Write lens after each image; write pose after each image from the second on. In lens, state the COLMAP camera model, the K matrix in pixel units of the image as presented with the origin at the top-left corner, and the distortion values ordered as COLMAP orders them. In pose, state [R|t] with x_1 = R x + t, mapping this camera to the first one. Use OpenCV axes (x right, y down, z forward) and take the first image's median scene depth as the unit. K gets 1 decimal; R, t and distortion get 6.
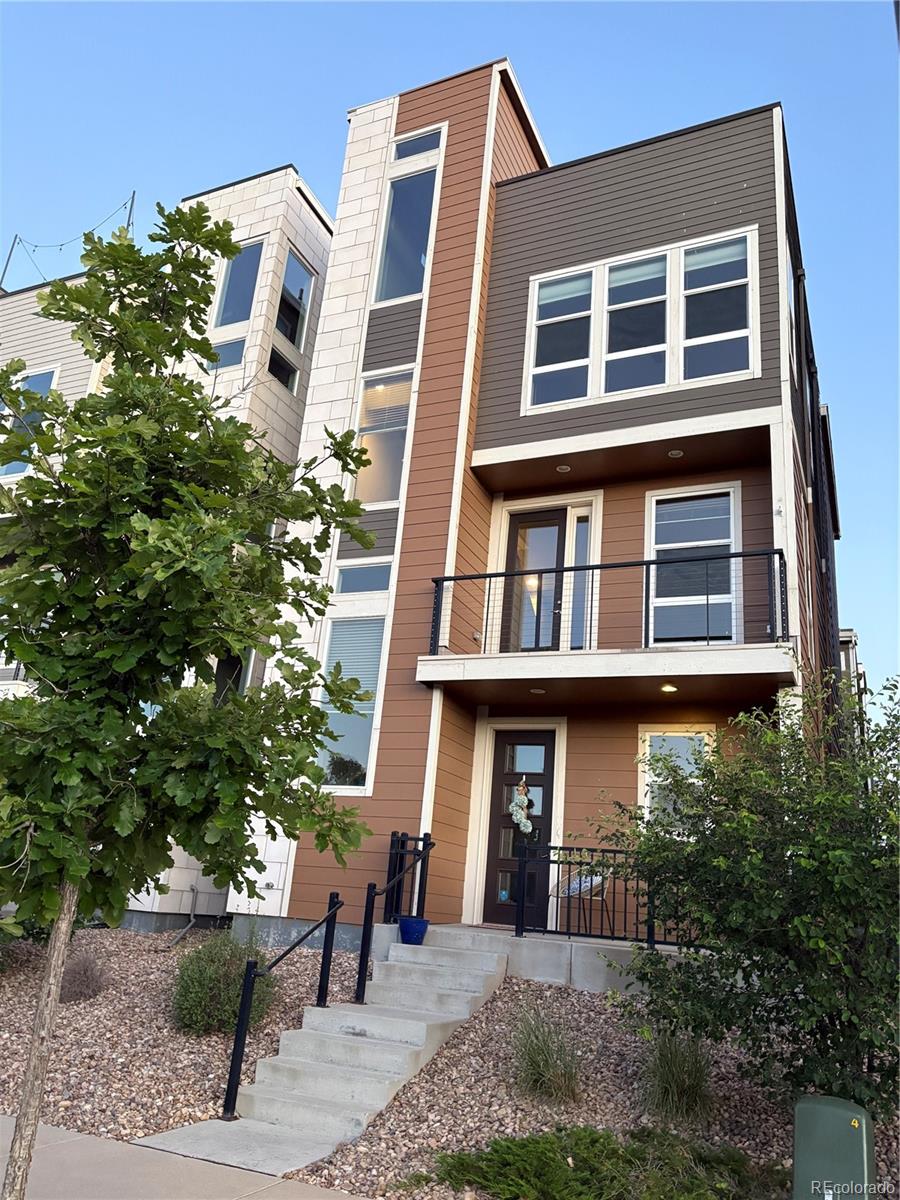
lens RADIAL K [[905.5, 0, 450.0], [0, 905.5, 600.0], [0, 0, 1]] dist [0.007624, -0.004751]
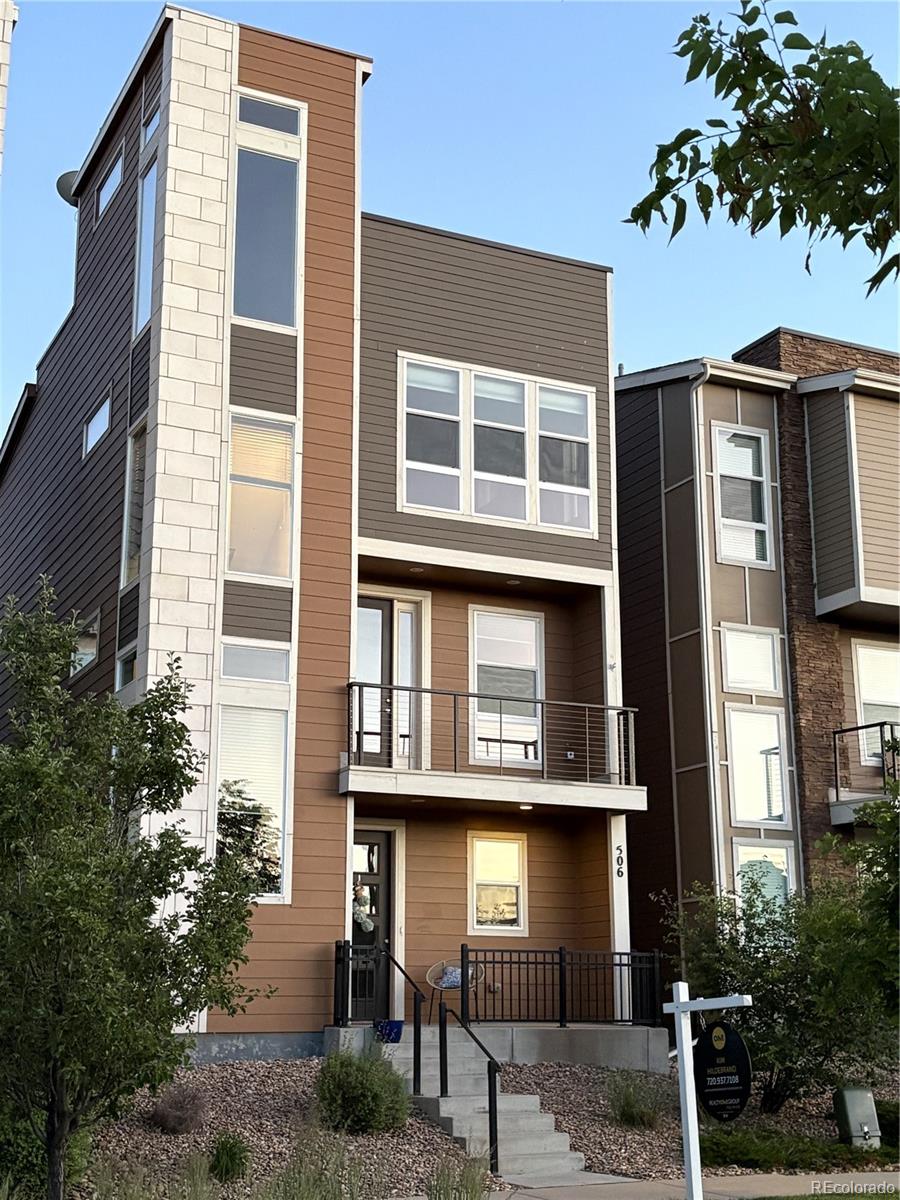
lens RADIAL K [[1618.3, 0, 450.0], [0, 1618.3, 600.0], [0, 0, 1]] dist [0.028661, 0.003954]
pose [[0.628854, 0.109978, 0.769706, -1.222318], [-0.199999, 0.979515, 0.023445, -0.162045], [-0.751360, -0.168684, 0.637968, -0.171718]]
